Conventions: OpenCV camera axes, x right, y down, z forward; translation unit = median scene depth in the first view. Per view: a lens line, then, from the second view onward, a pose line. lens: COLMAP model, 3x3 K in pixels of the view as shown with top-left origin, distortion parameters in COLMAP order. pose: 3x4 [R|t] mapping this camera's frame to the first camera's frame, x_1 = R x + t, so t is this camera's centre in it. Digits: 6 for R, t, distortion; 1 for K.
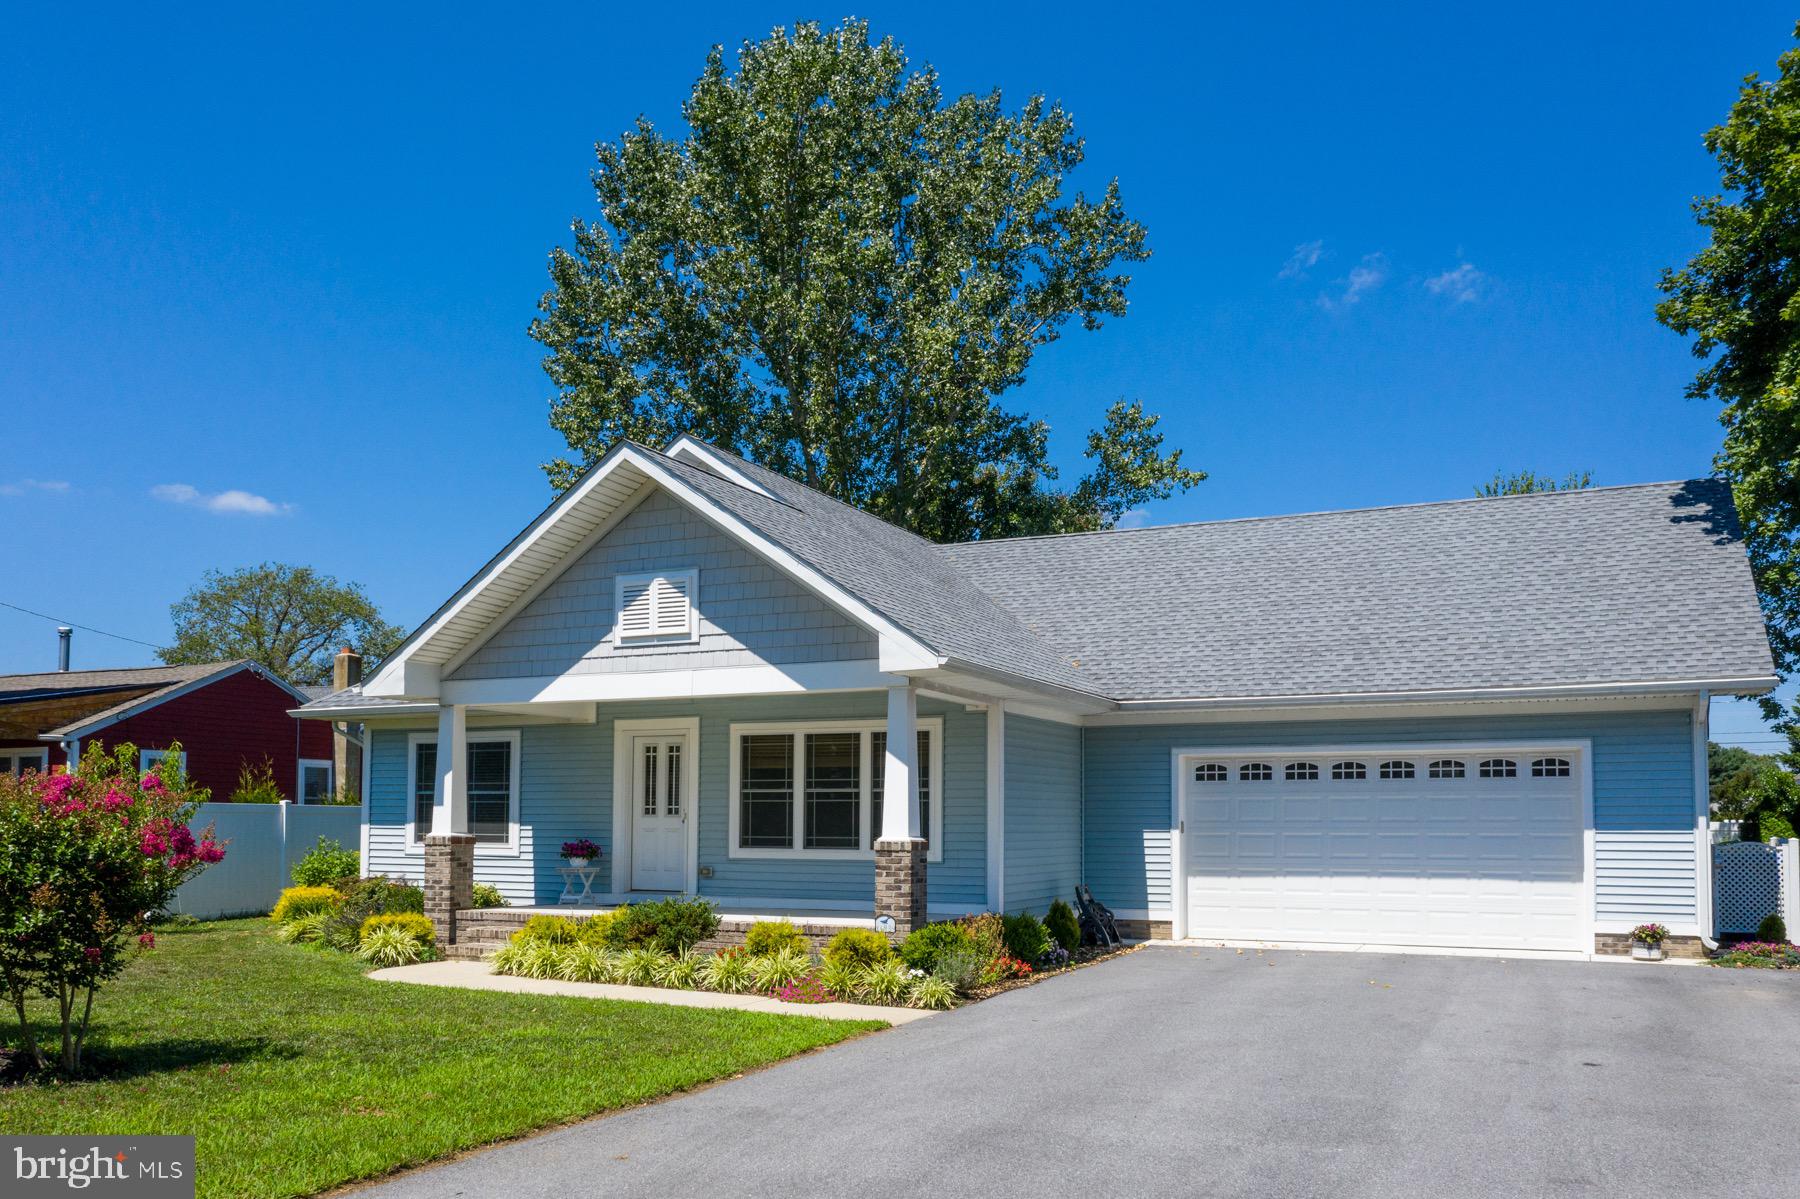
lens RADIAL K [[1453.3, 0, 899.9], [0, 1453.3, 743.6], [0, 0, 1]] dist [-0.011290, 0.001582]
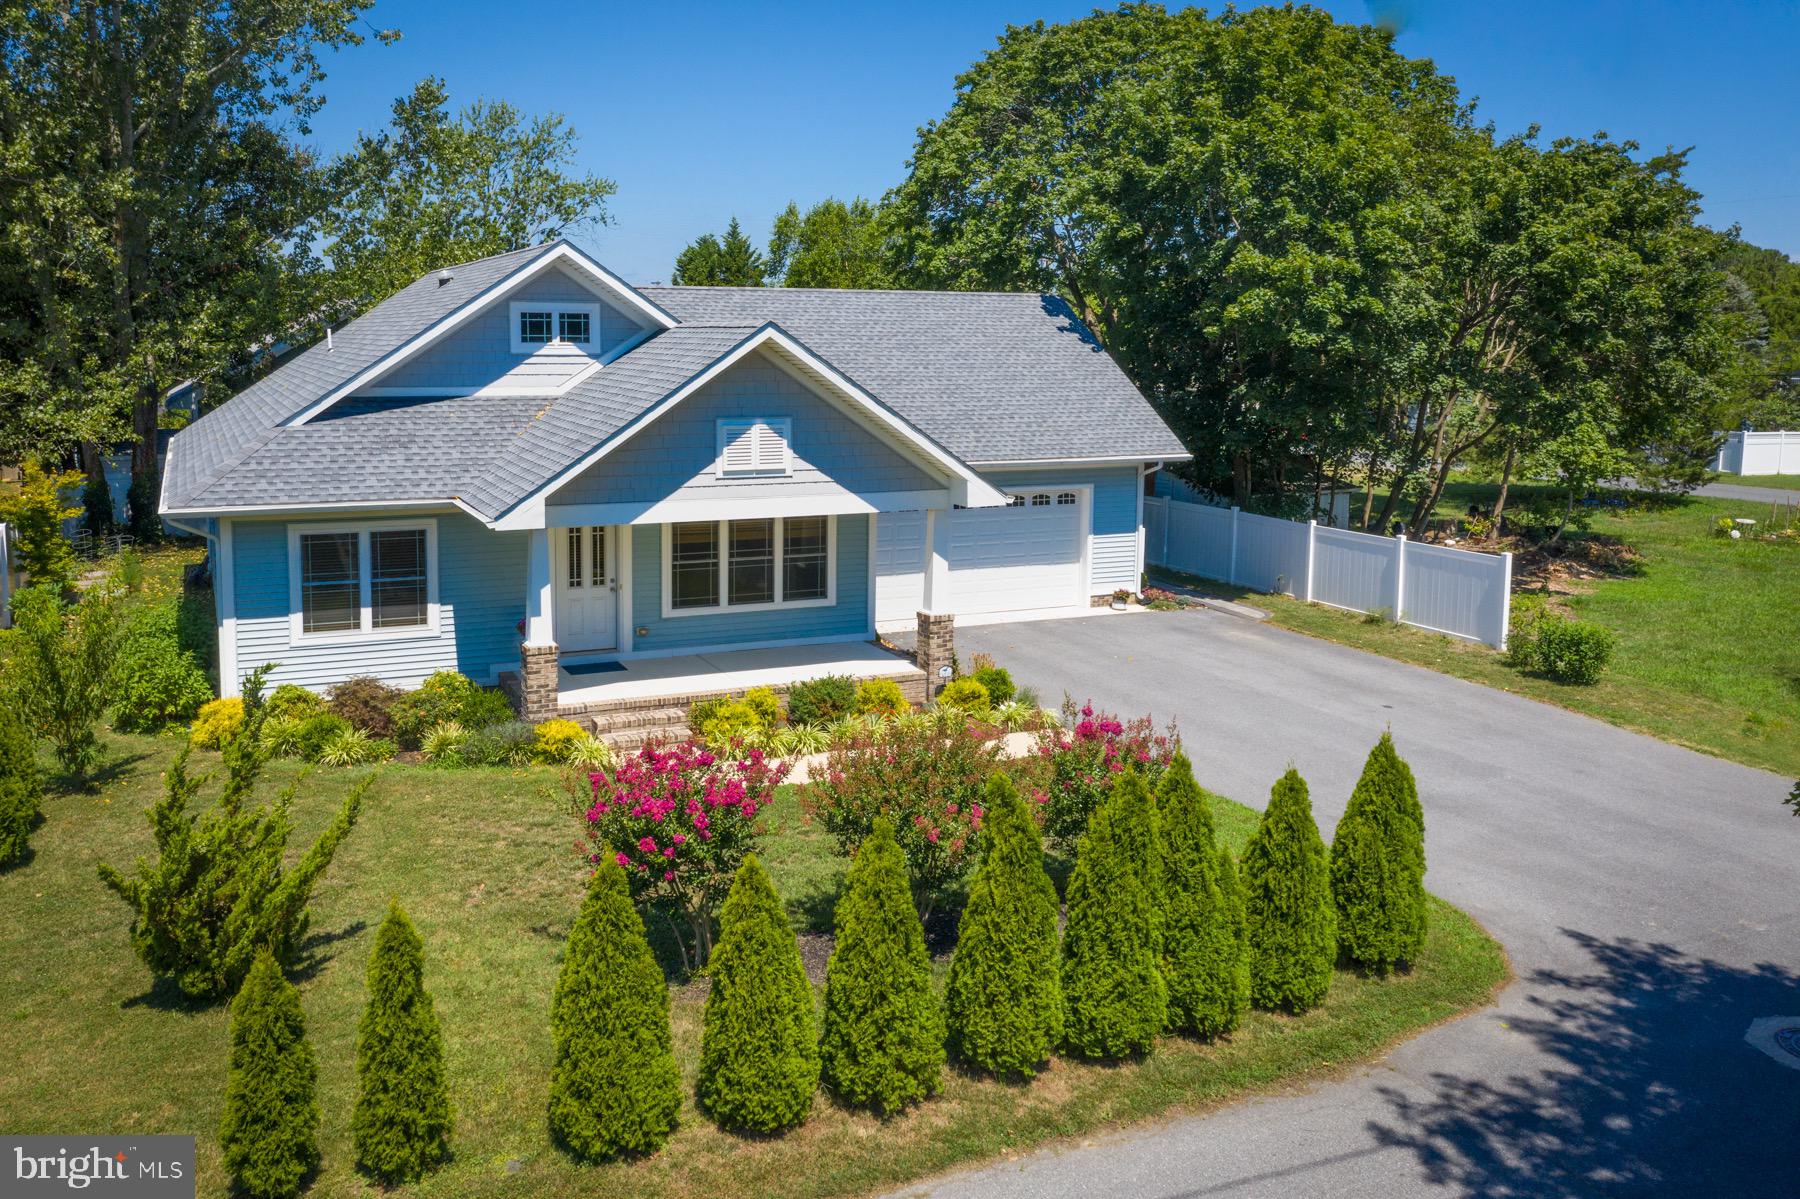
lens RADIAL K [[1459.9, 0, 844.6], [0, 1459.9, 488.1], [0, 0, 1]] dist [-0.003694, 0.000096]
pose [[0.650374, -0.076691, 0.755732, -0.903391], [-0.047423, 0.988850, 0.141159, -0.202156], [-0.758132, -0.127645, 0.639486, 0.110894]]
